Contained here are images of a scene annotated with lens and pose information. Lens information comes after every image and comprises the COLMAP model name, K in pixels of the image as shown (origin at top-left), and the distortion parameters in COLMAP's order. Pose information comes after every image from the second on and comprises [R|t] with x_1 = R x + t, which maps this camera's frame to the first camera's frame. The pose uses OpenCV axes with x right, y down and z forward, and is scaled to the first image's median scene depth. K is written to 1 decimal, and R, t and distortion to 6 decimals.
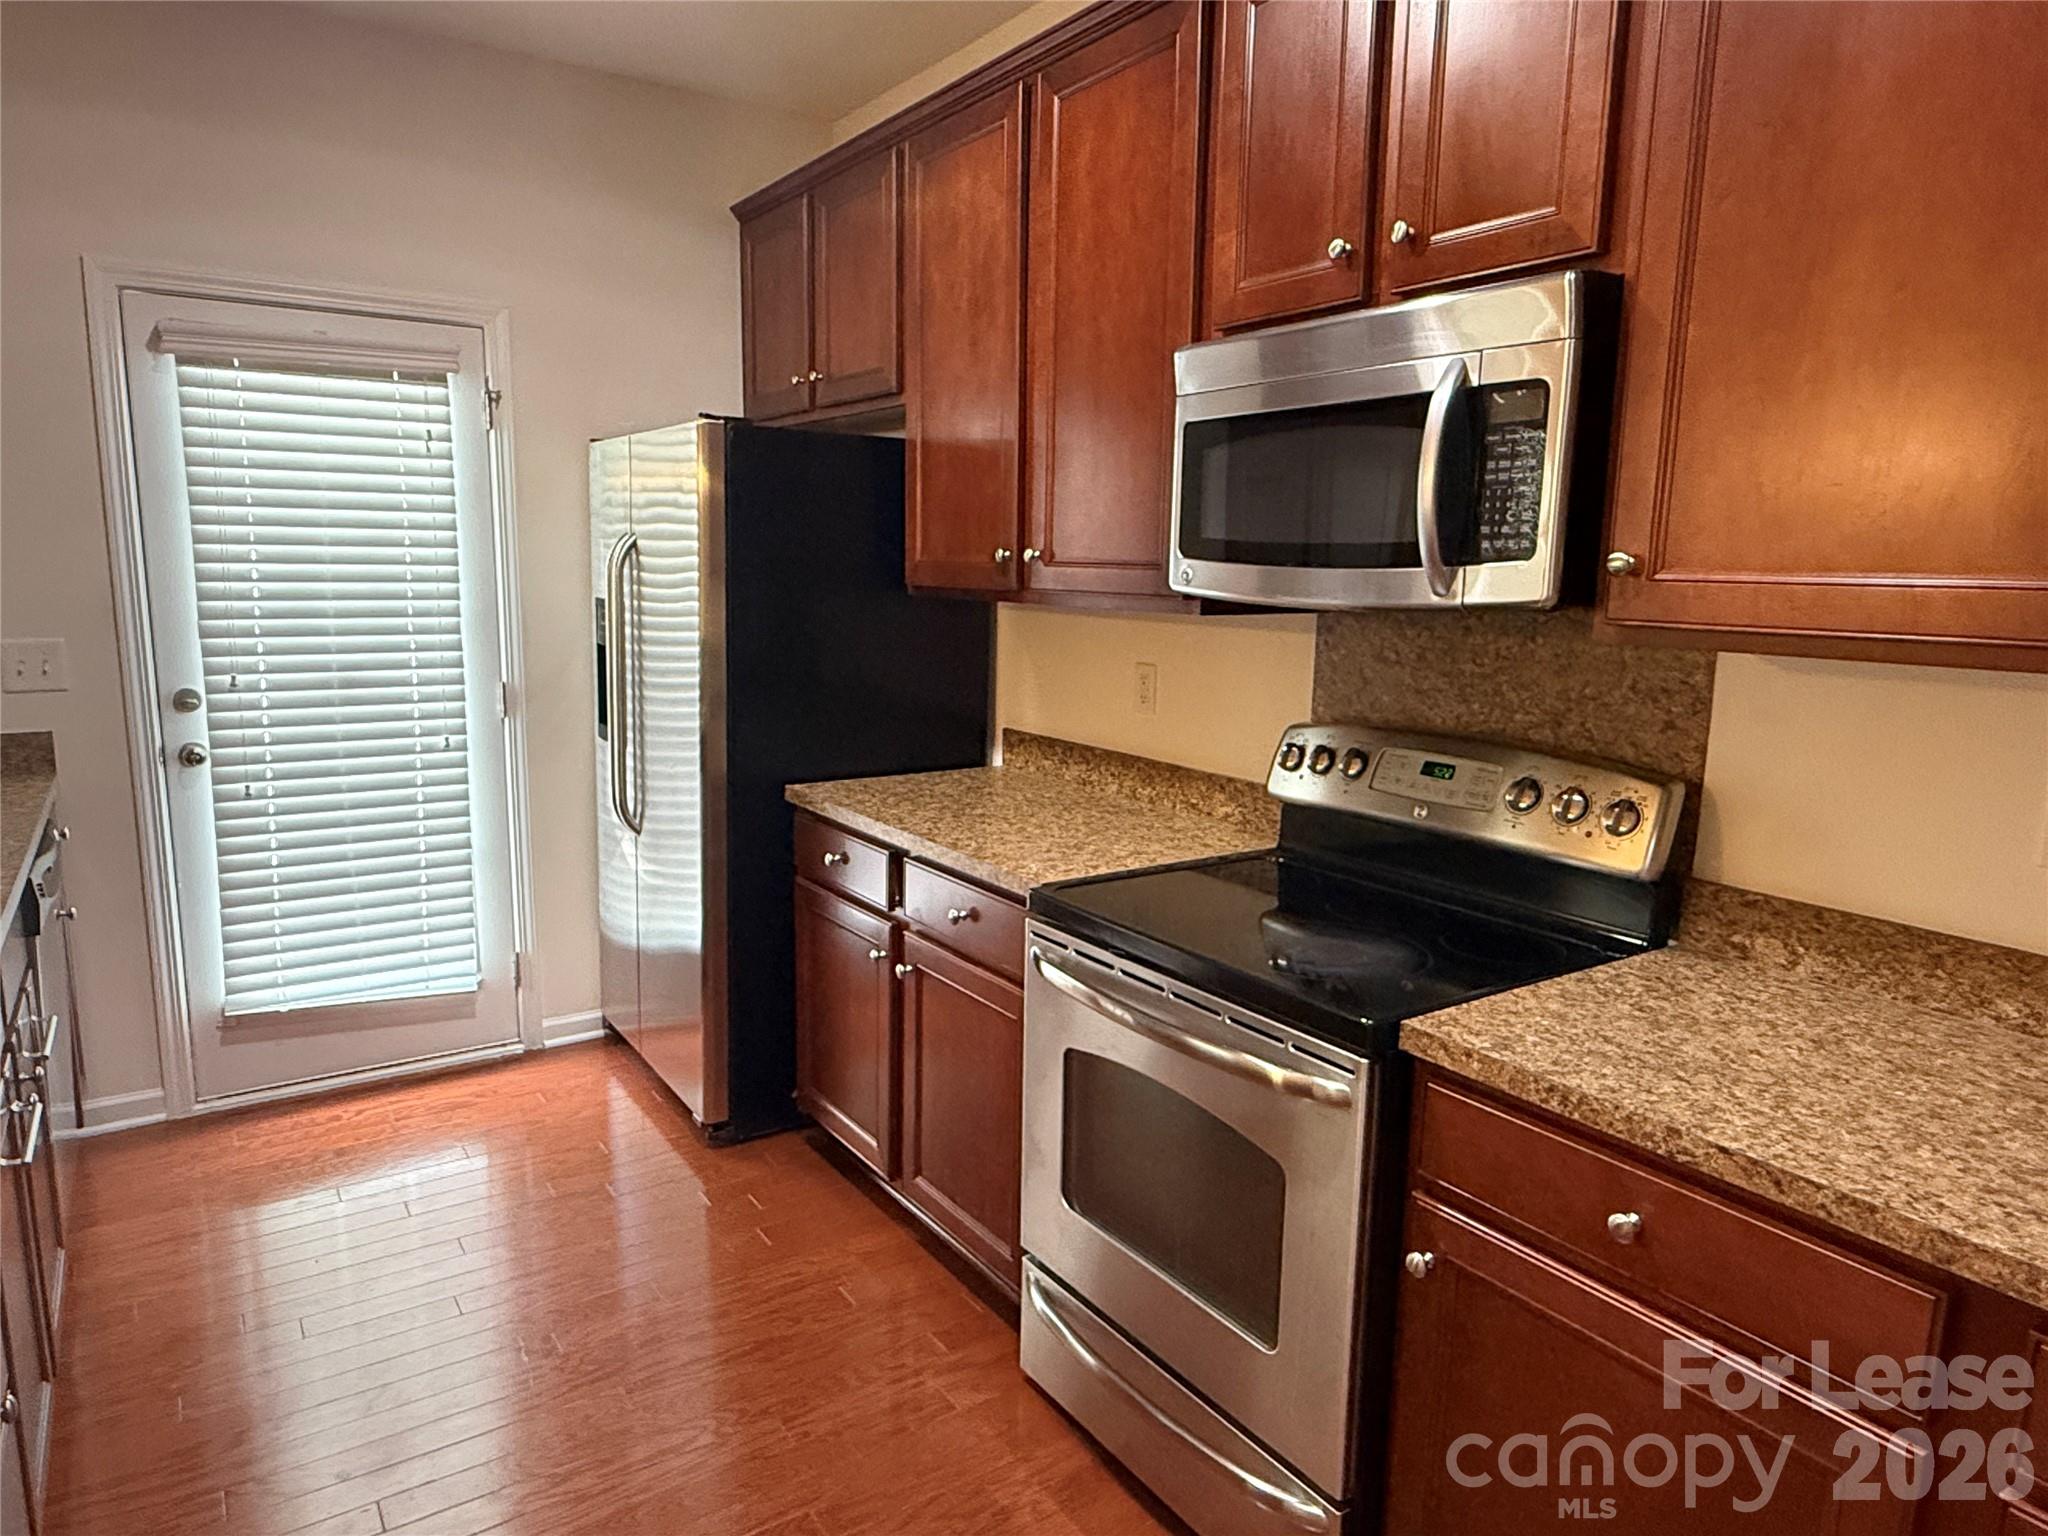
lens RADIAL K [[1282.8, 0, 1024.4], [0, 1282.8, 778.3], [0, 0, 1]] dist [-0.001531, 0.002176]
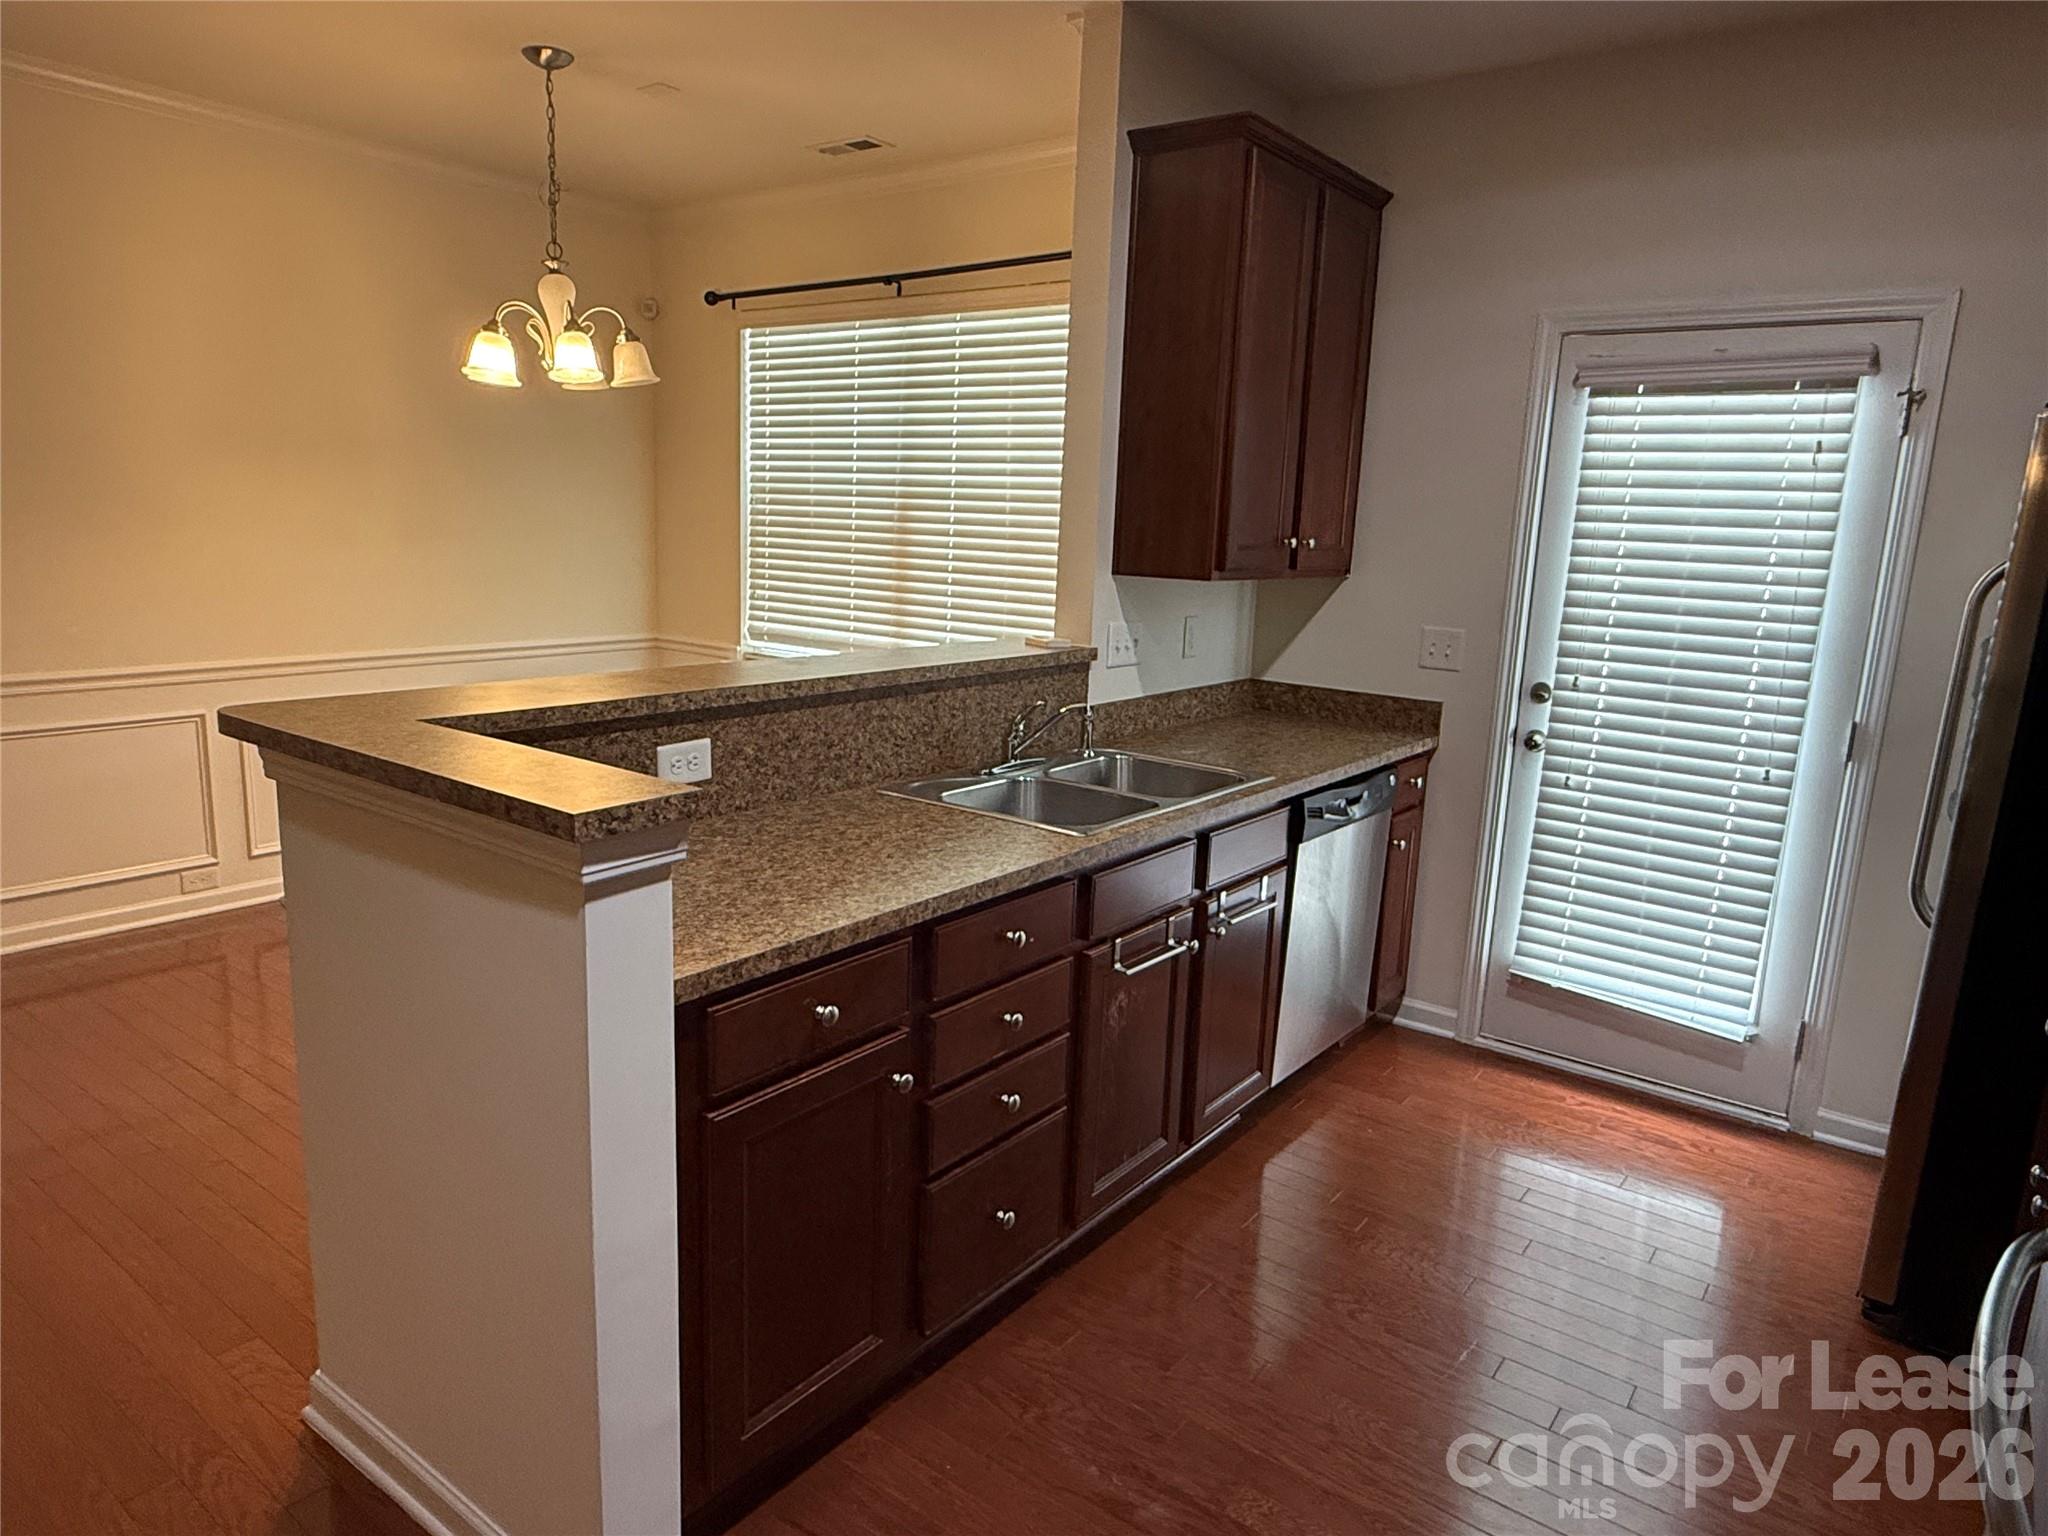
lens RADIAL K [[1282.8, 0, 1024.4], [0, 1282.8, 778.3], [0, 0, 1]] dist [-0.001531, 0.002176]
pose [[0.318268, 0.184911, -0.929792, 0.259811], [-0.199072, 0.971960, 0.125155, -0.036741], [0.926864, 0.145263, 0.346154, 0.184484]]
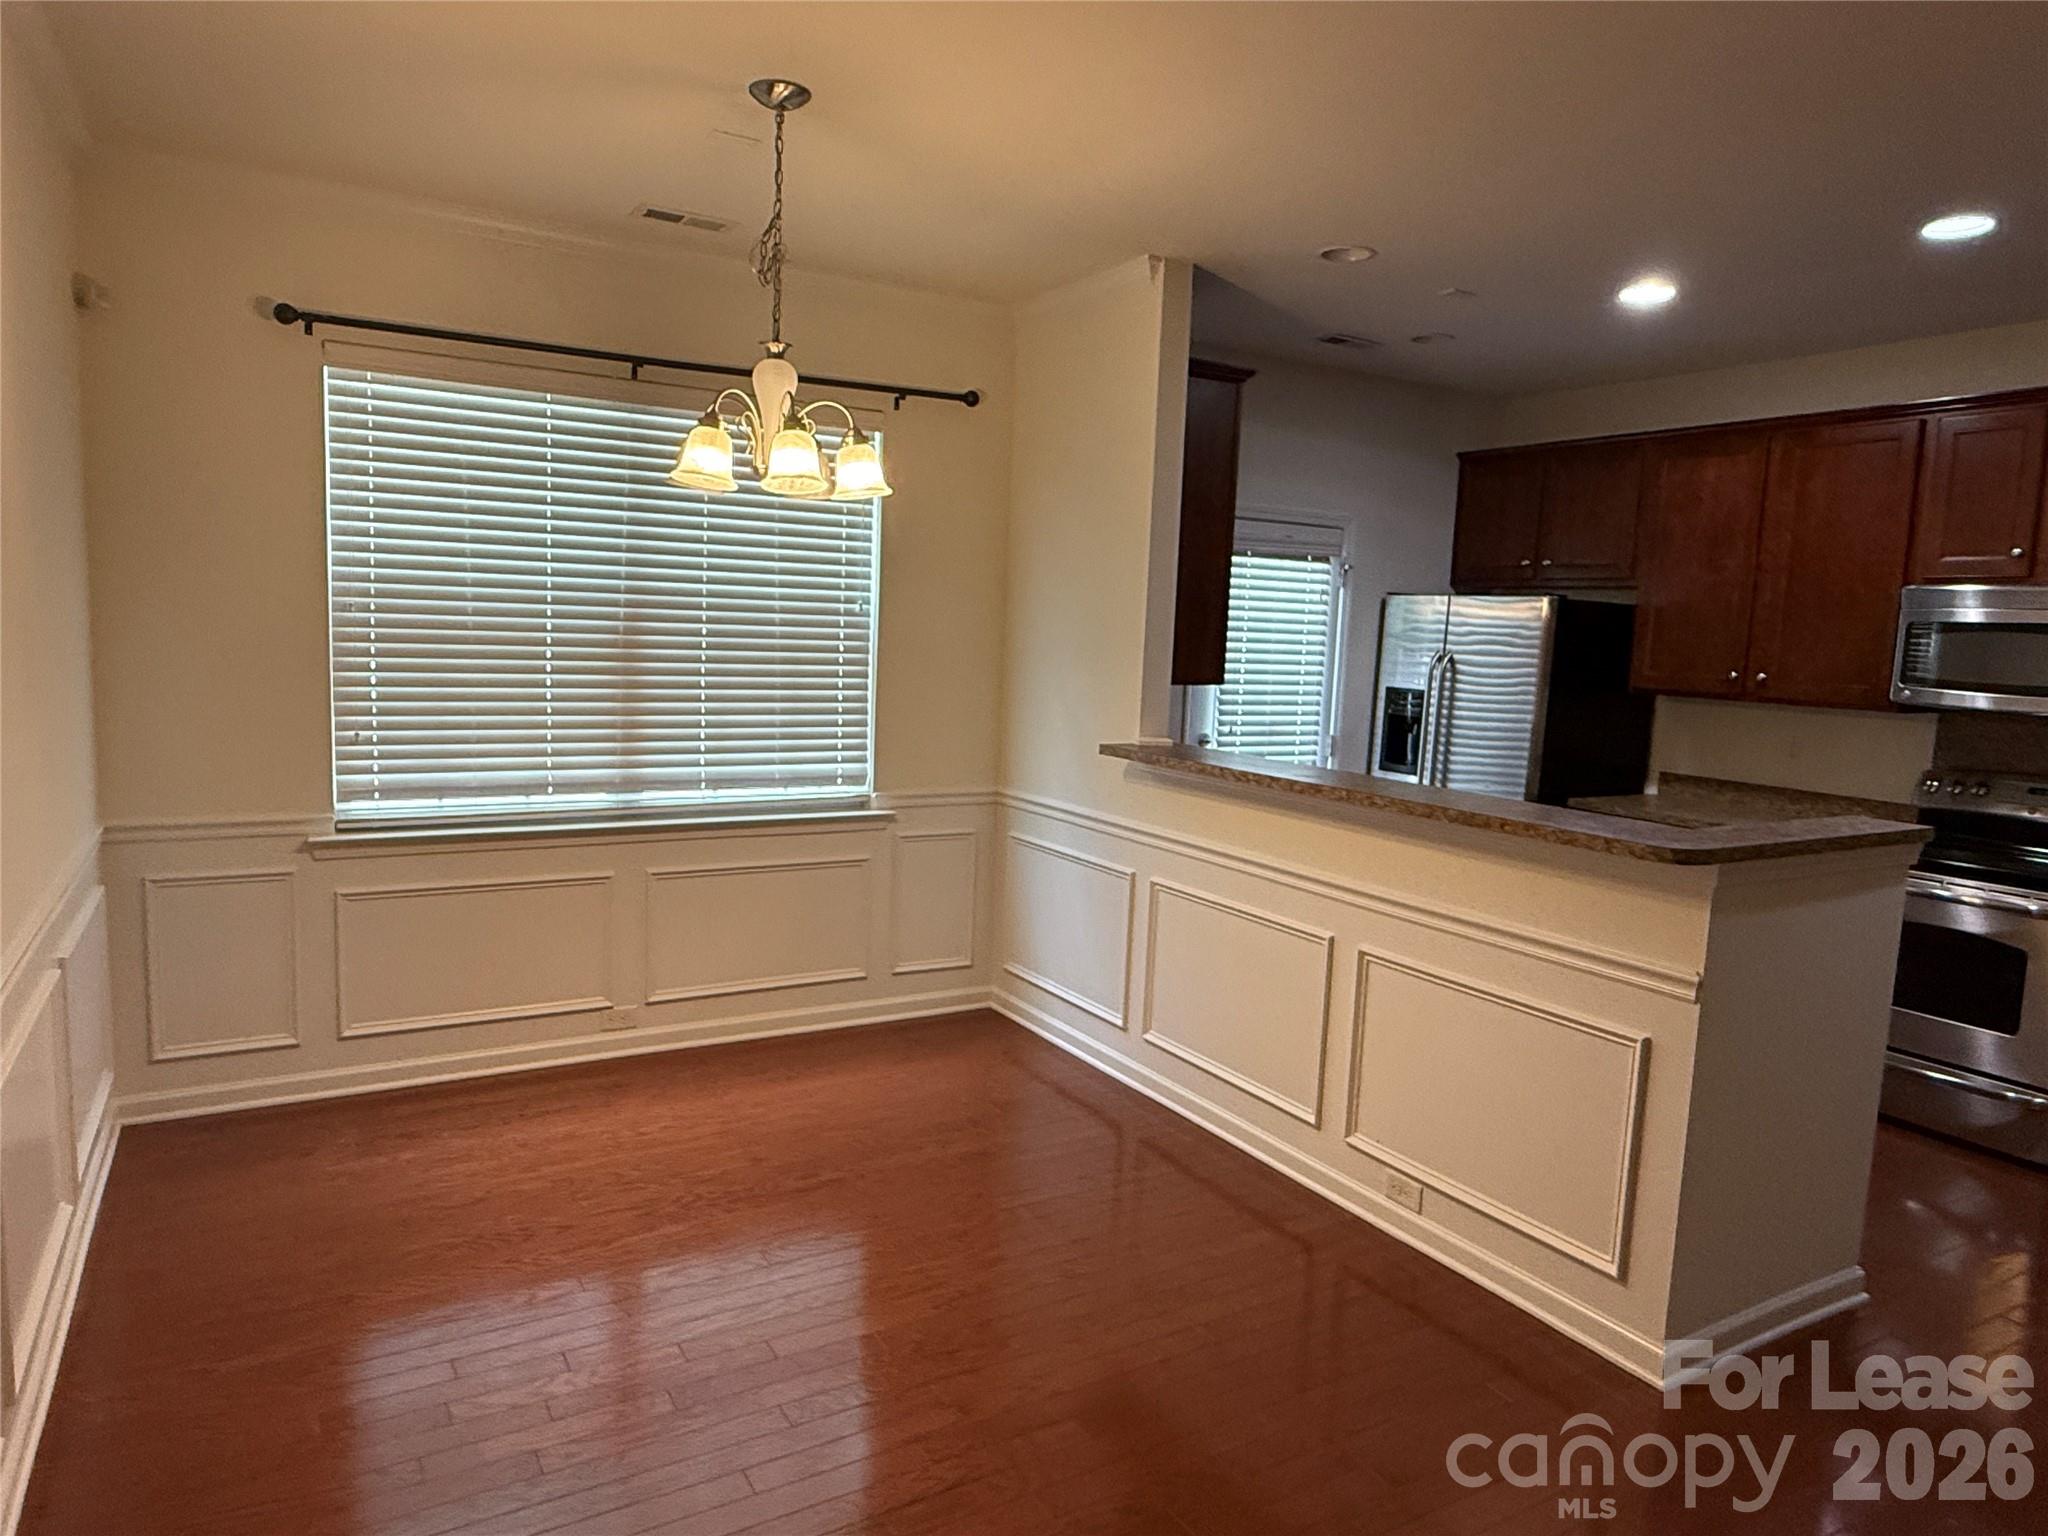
lens RADIAL K [[1244.7, 0, 1024.0], [0, 1244.7, 768.0], [0, 0, 1]] dist [0.000930, 0.000486]
pose [[0.997057, 0.032654, -0.069355, -0.747569], [-0.036465, 0.997853, -0.054411, 0.076883], [0.067429, 0.056780, 0.996107, -0.692430]]
